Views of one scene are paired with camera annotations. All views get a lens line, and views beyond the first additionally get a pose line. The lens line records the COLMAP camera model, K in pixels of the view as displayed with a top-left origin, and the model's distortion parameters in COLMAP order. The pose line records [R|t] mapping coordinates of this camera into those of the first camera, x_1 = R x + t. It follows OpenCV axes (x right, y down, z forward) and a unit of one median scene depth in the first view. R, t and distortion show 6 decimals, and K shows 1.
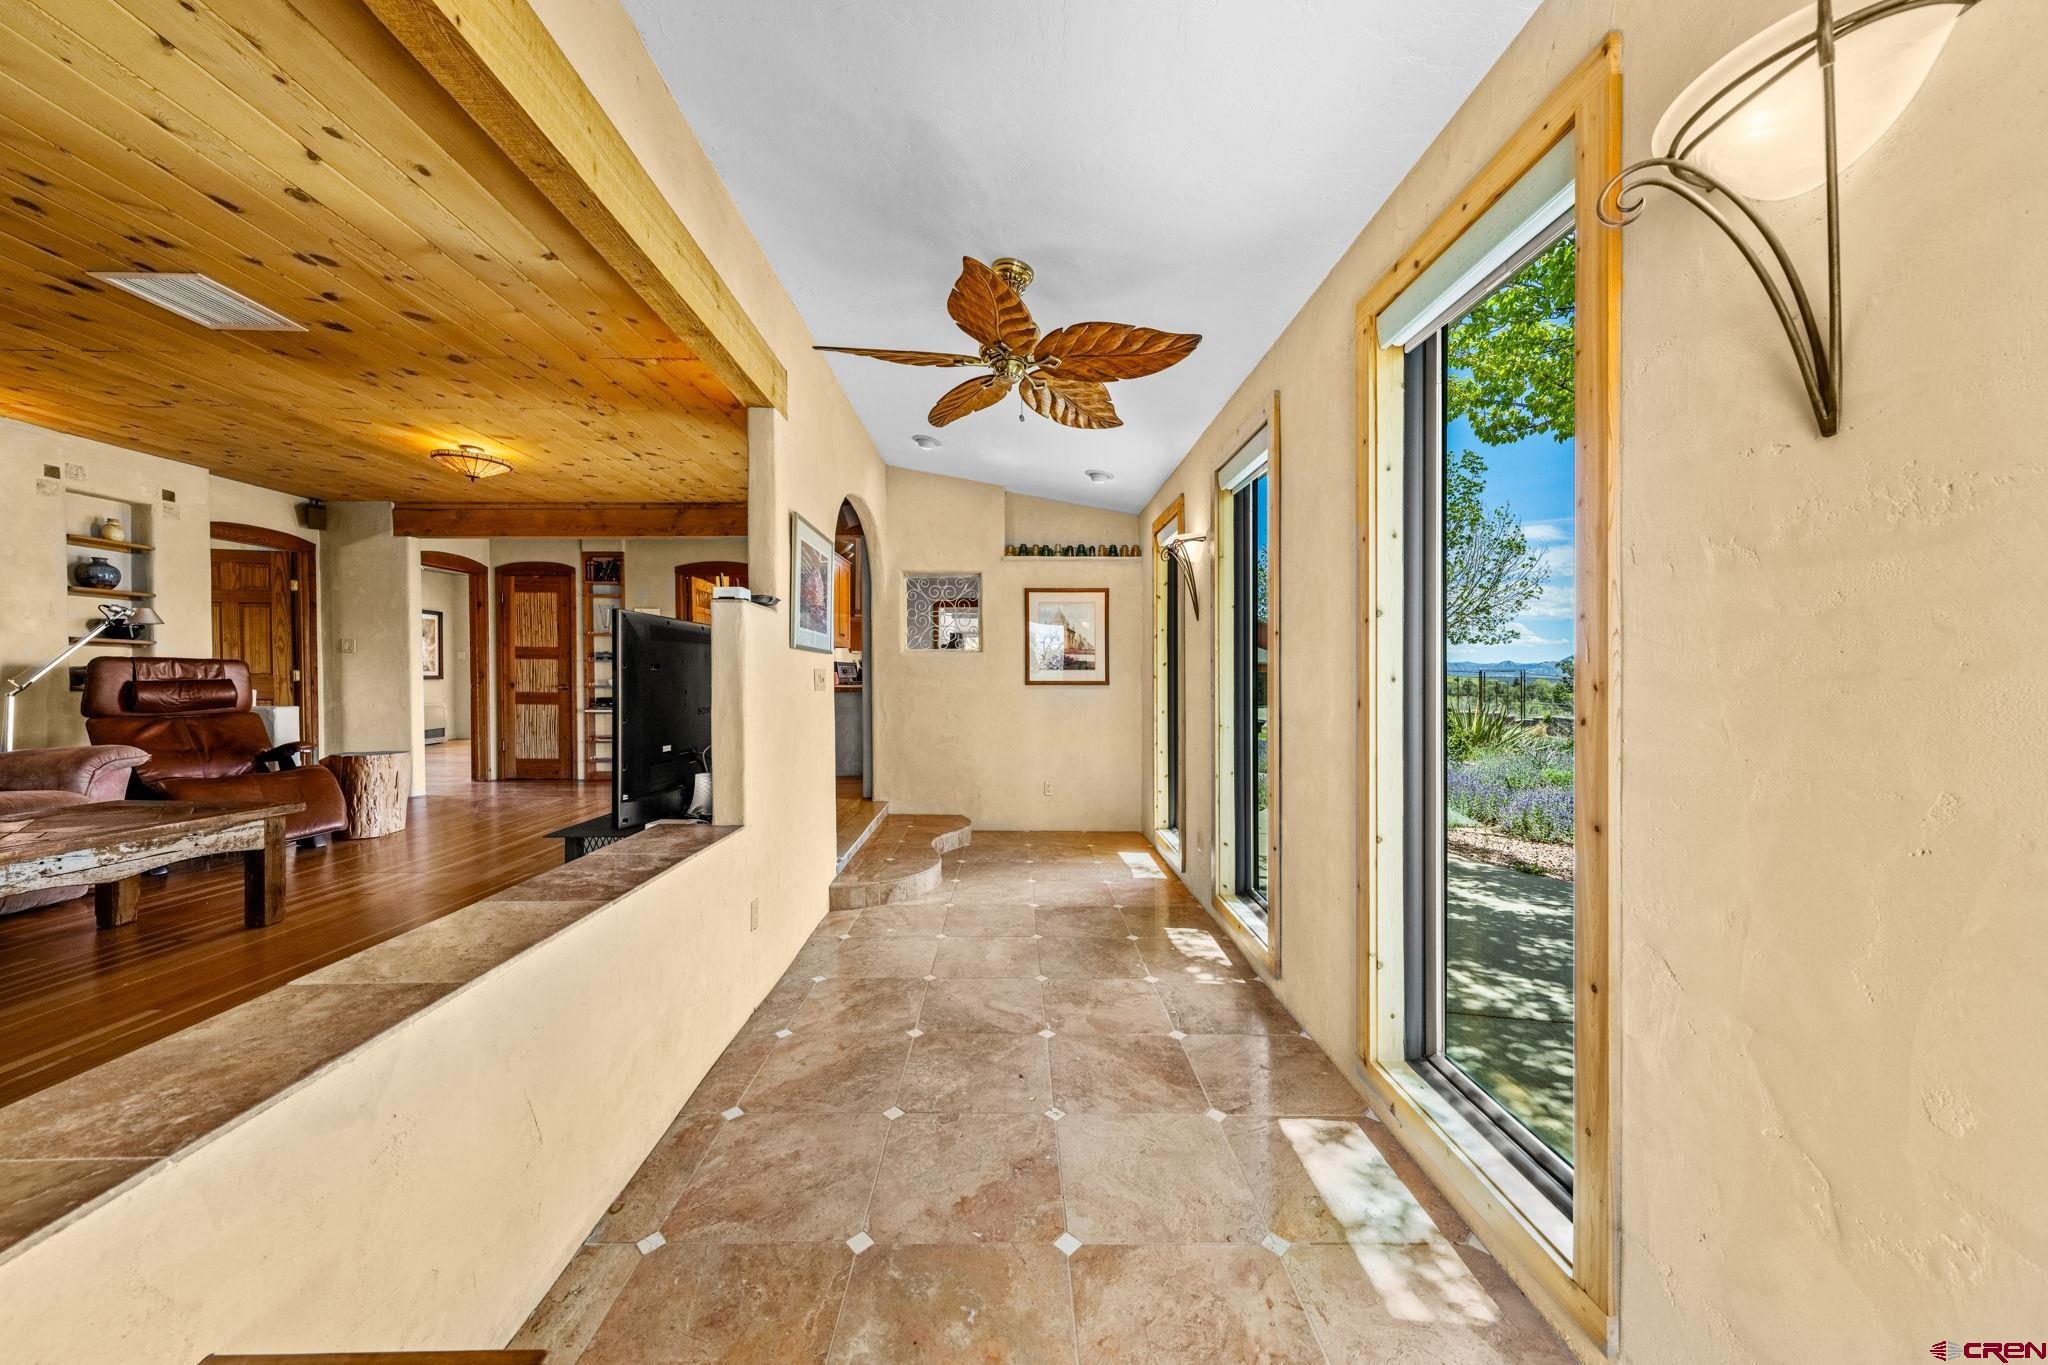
lens RADIAL K [[718.6, 0, 1021.6], [0, 718.6, 688.4], [0, 0, 1]] dist [0.000631, 0.000227]
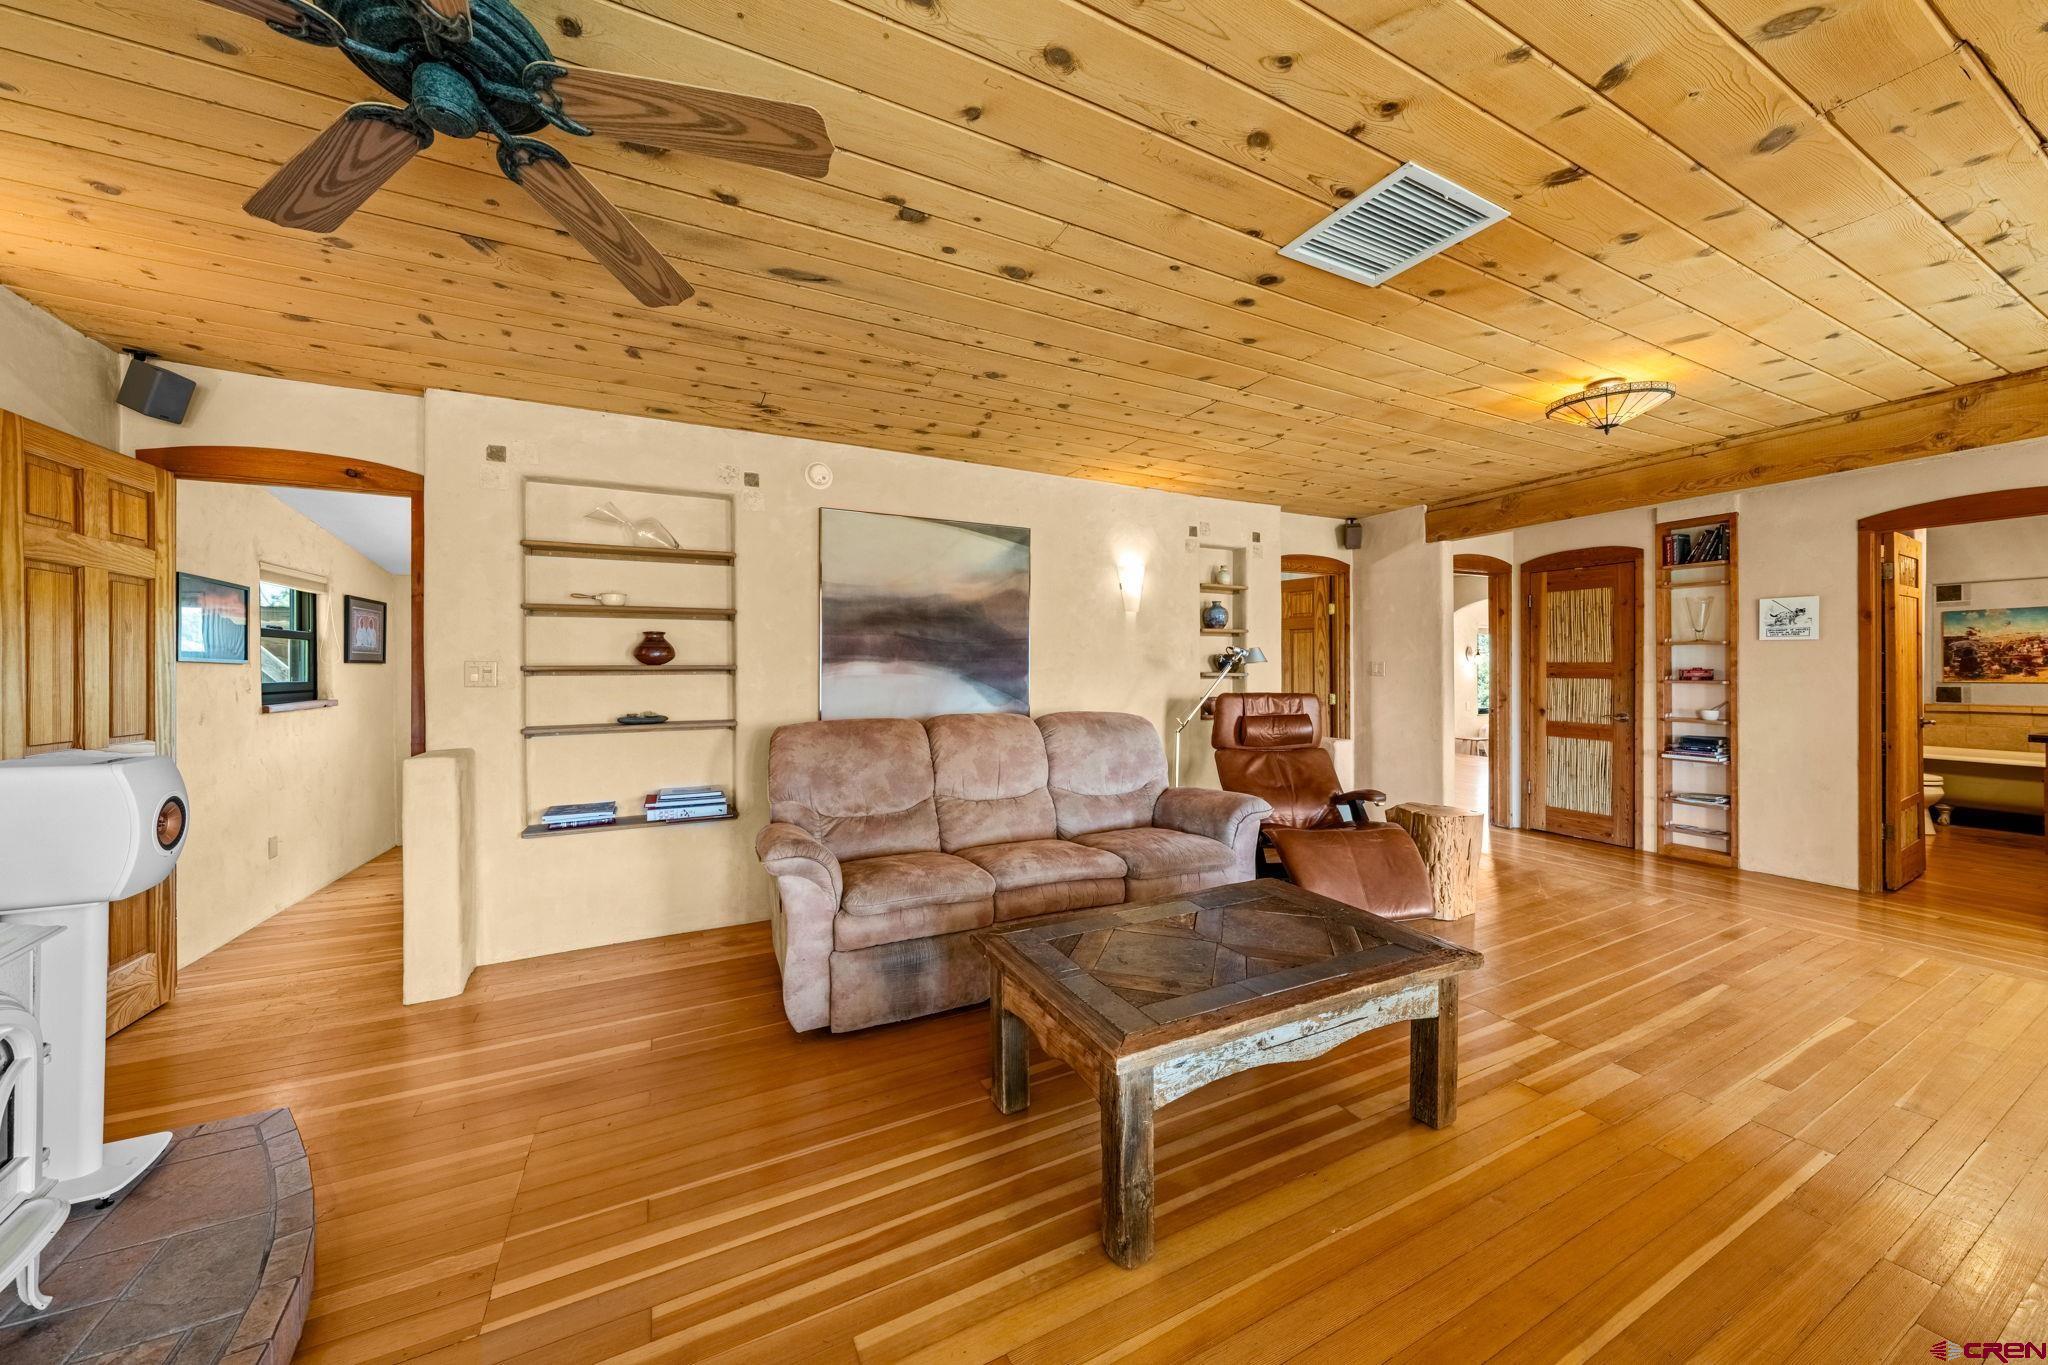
lens RADIAL K [[718.6, 0, 1021.6], [0, 718.6, 688.4], [0, 0, 1]] dist [0.000631, 0.000227]
pose [[0.442776, 0.017129, -0.896469, -0.353309], [-0.006753, 0.999853, 0.015769, -0.052859], [0.896607, -0.000929, 0.442827, 0.197057]]
